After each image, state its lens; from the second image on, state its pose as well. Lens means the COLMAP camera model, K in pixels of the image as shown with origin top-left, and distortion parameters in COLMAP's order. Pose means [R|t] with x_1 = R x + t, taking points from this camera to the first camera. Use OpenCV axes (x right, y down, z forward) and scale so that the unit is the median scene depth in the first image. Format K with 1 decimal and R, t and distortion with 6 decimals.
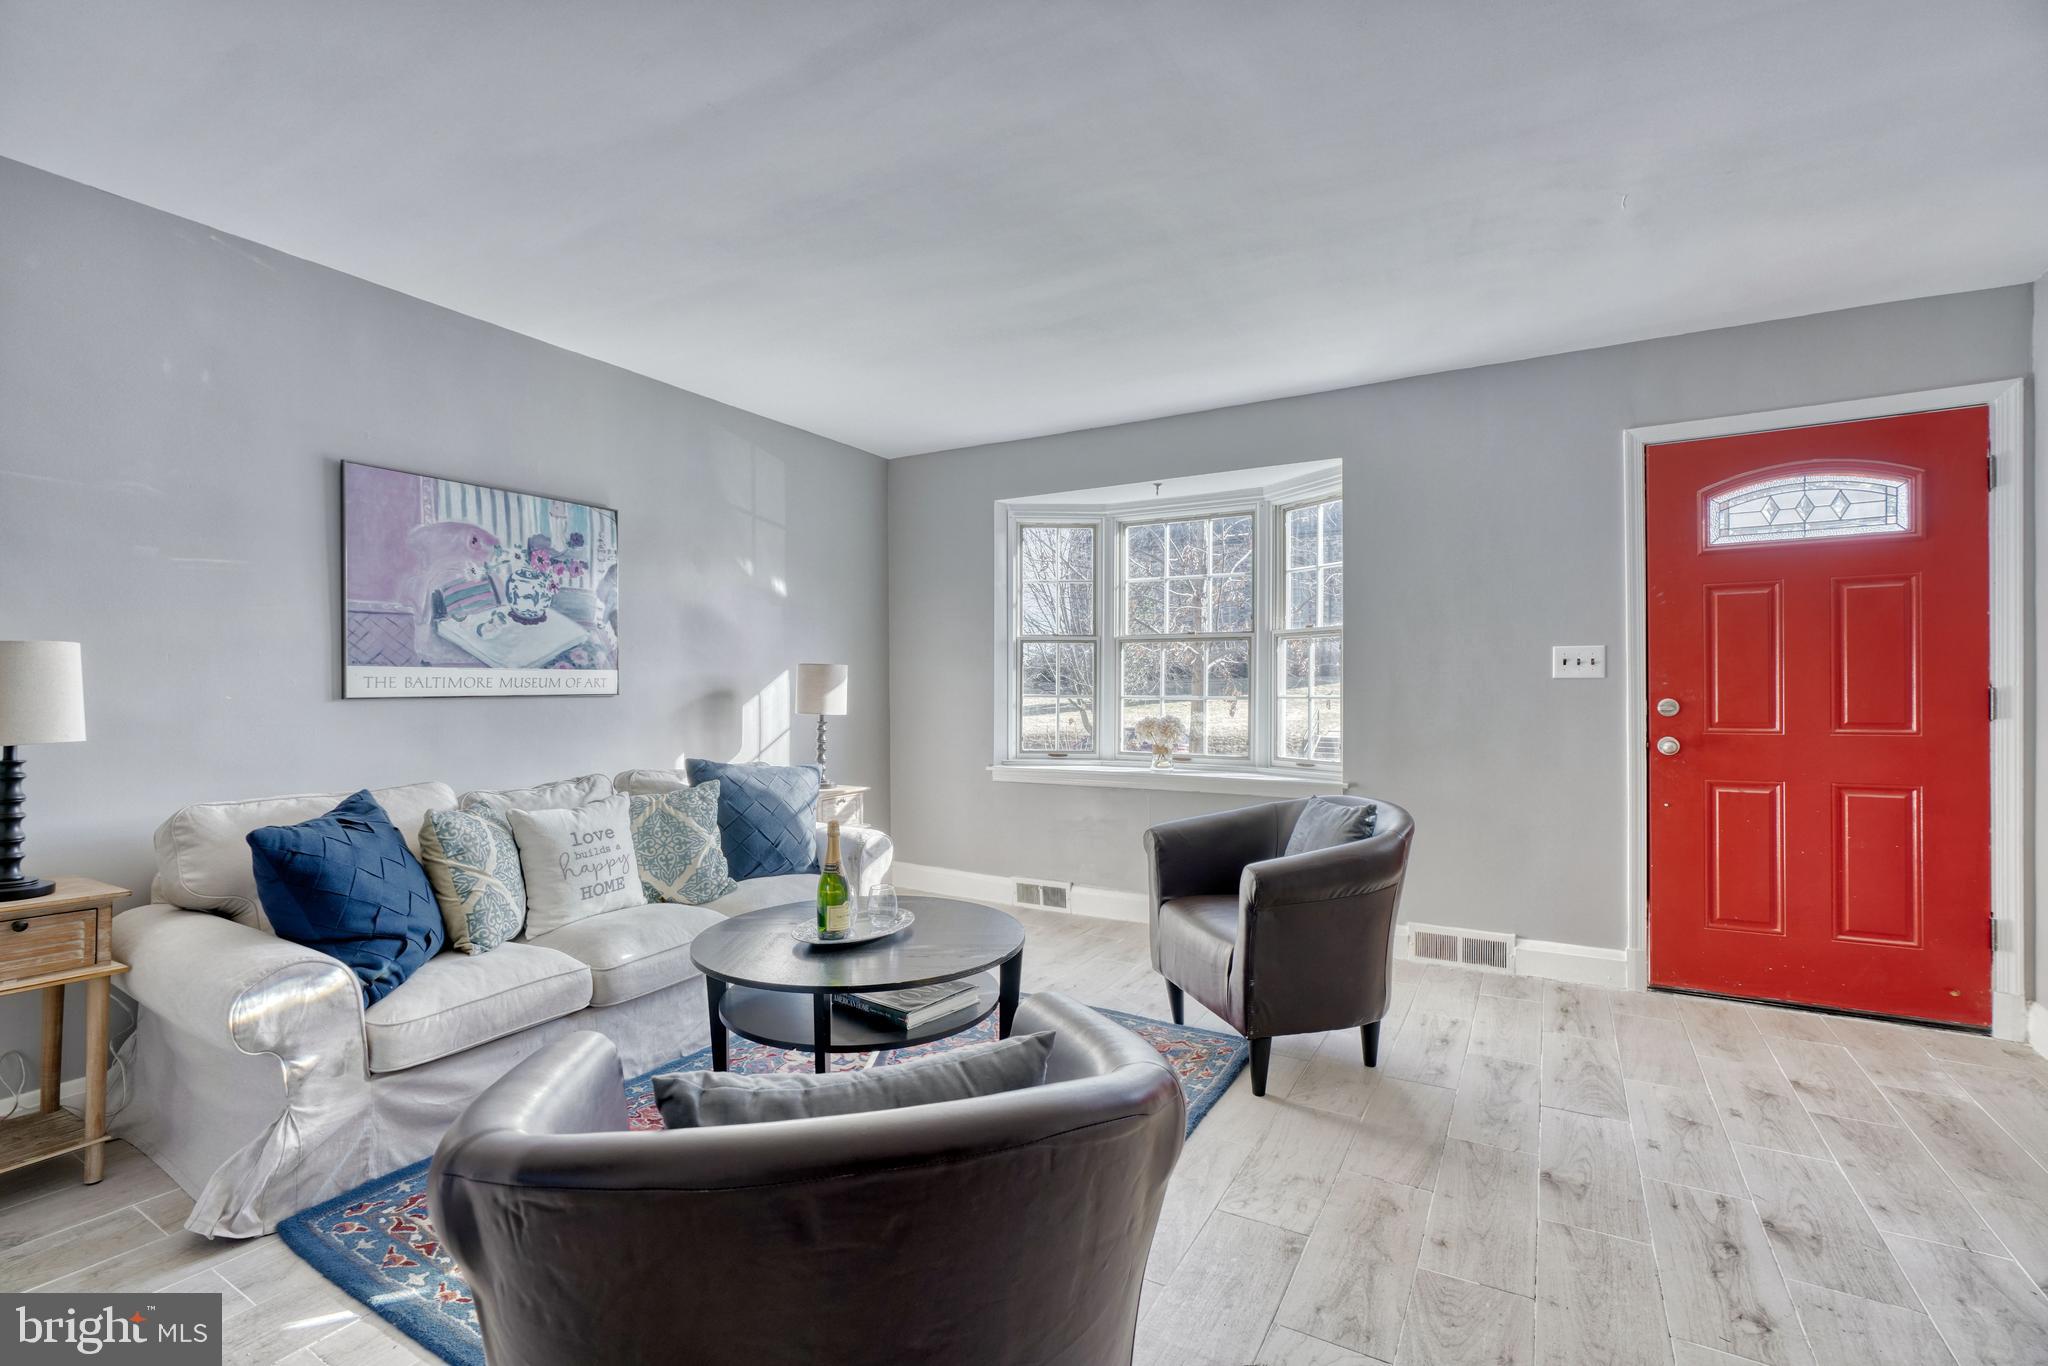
lens RADIAL K [[916.4, 0, 1000.3], [0, 916.4, 692.1], [0, 0, 1]] dist [-0.002297, -0.000116]
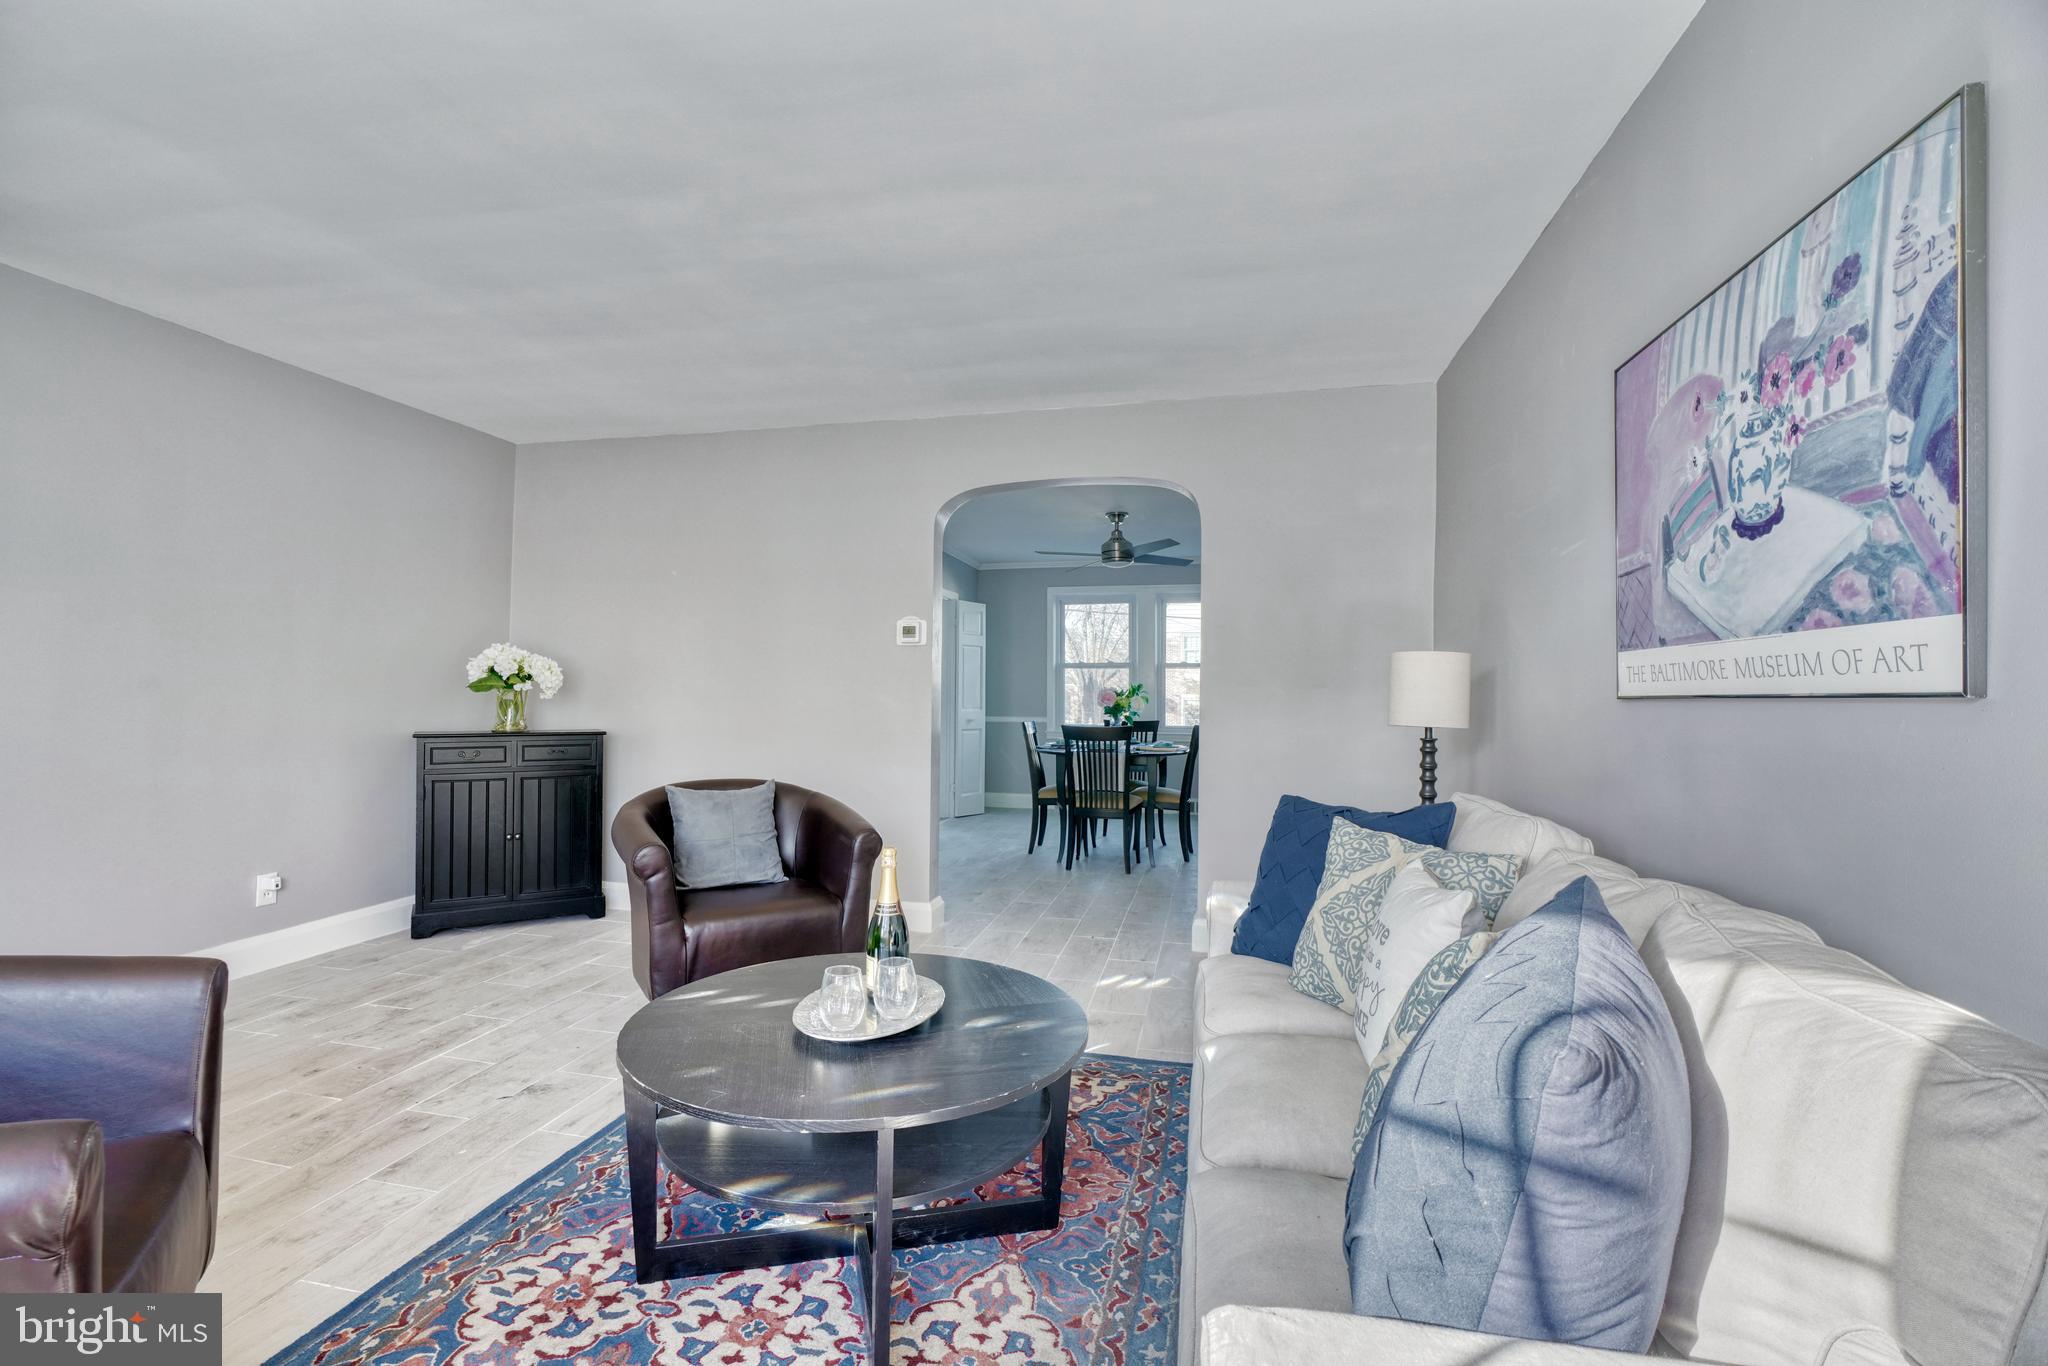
lens RADIAL K [[903.5, 0, 1009.9], [0, 903.5, 687.7], [0, 0, 1]] dist [-0.012893, 0.005597]
pose [[-0.948717, -0.007514, -0.316037, -0.028628], [-0.007046, 0.999972, -0.002623, 0.003975], [0.316048, -0.000261, -0.948743, 1.322789]]
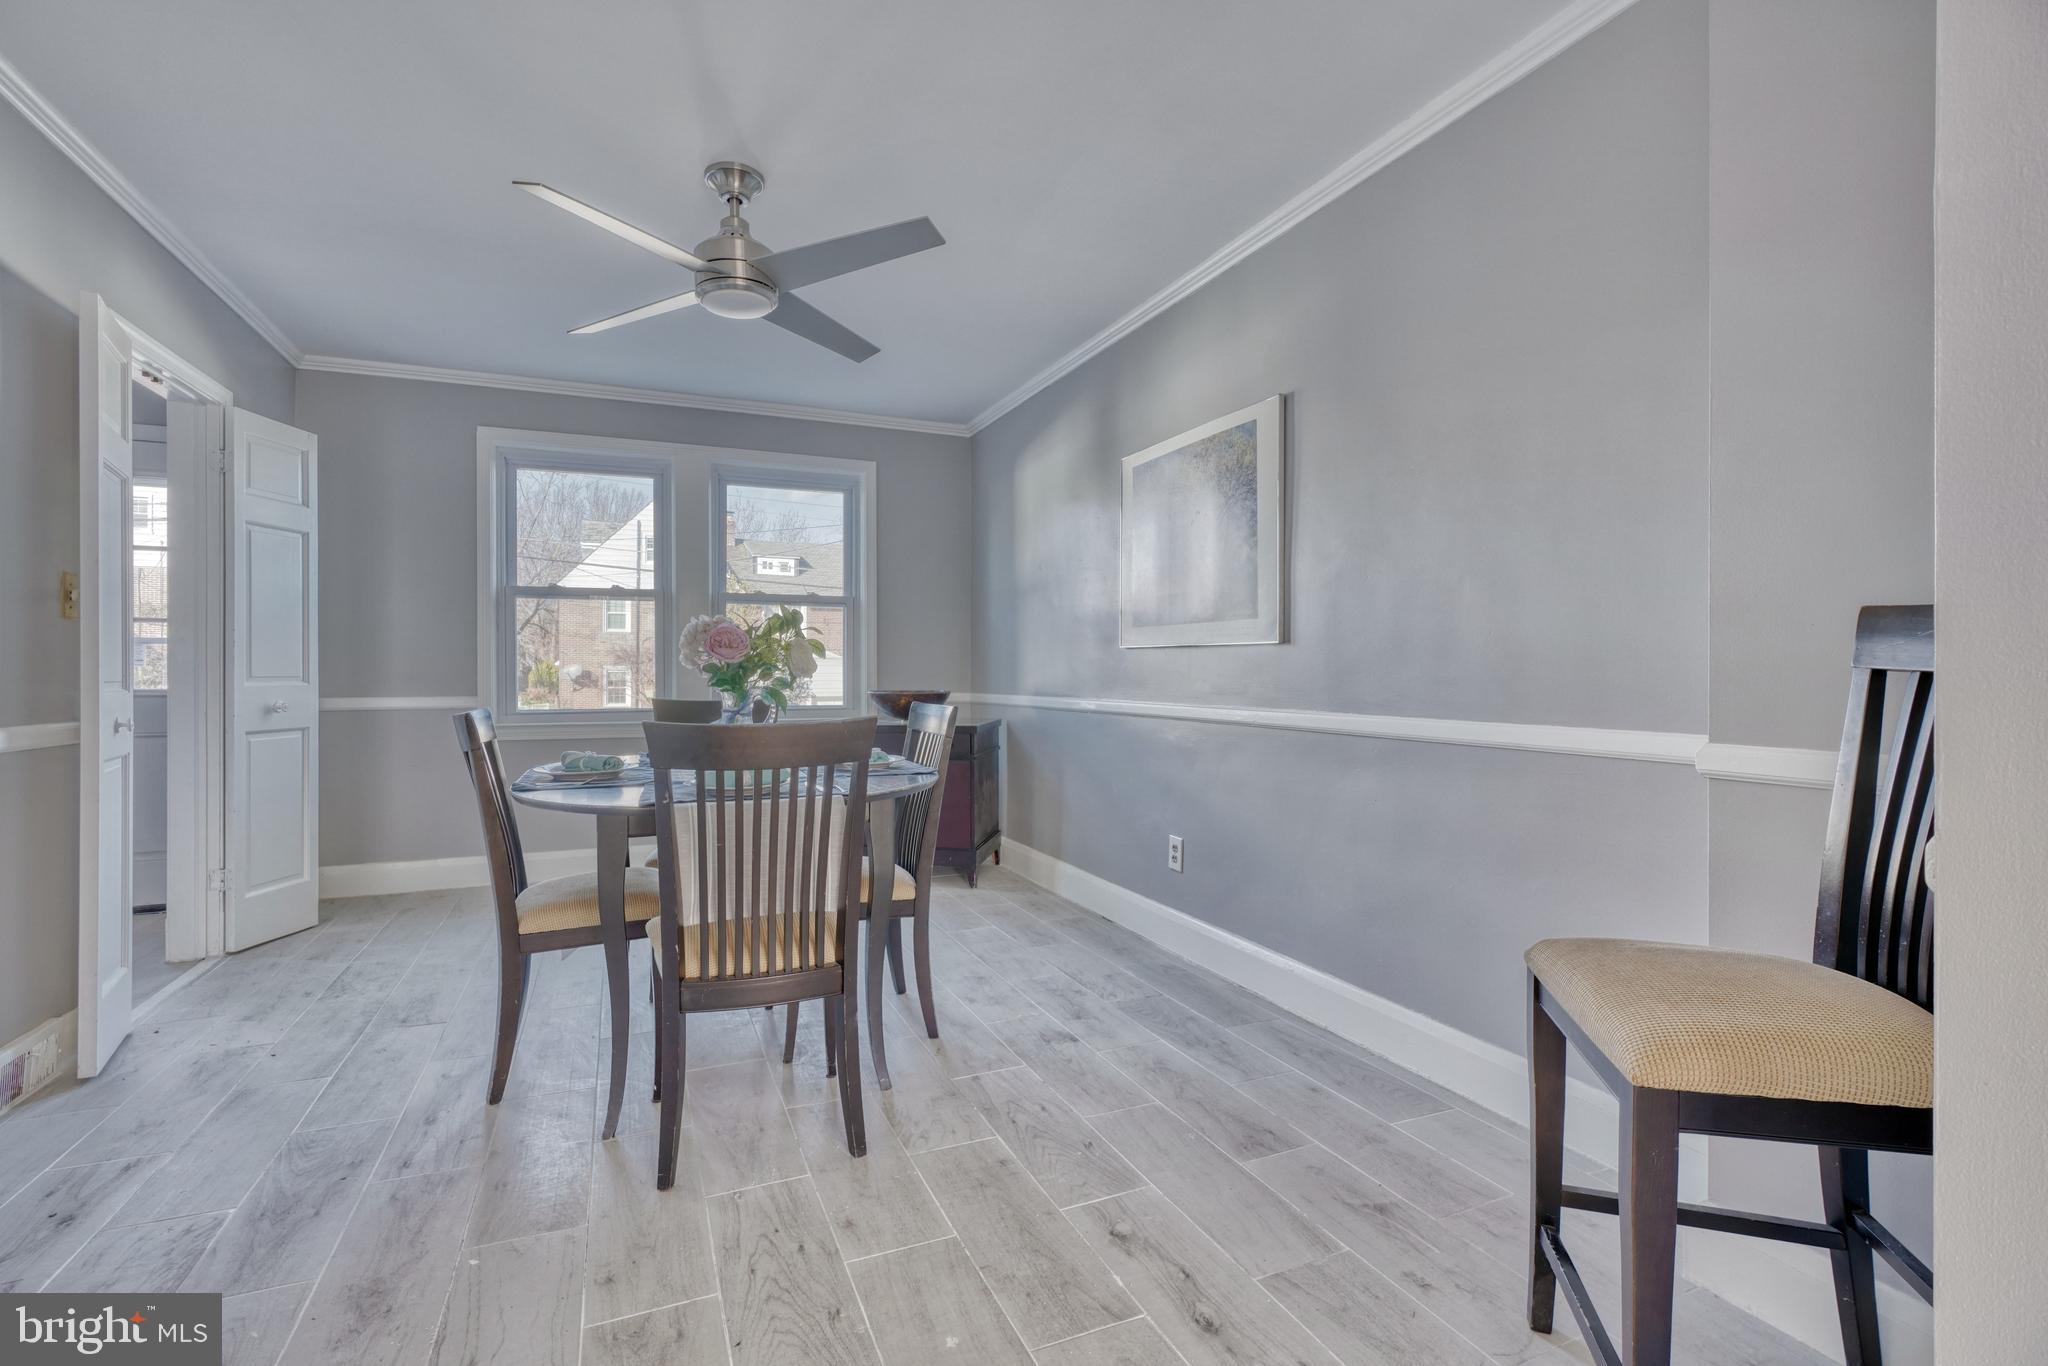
lens RADIAL K [[908.1, 0, 1007.4], [0, 908.1, 671.2], [0, 0, 1]] dist [-0.016420, 0.007186]
pose [[-0.580393, 0.001908, -0.814335, -0.377696], [-0.003417, 0.999983, 0.004778, 0.039545], [0.814330, 0.005555, -0.580376, 0.152020]]
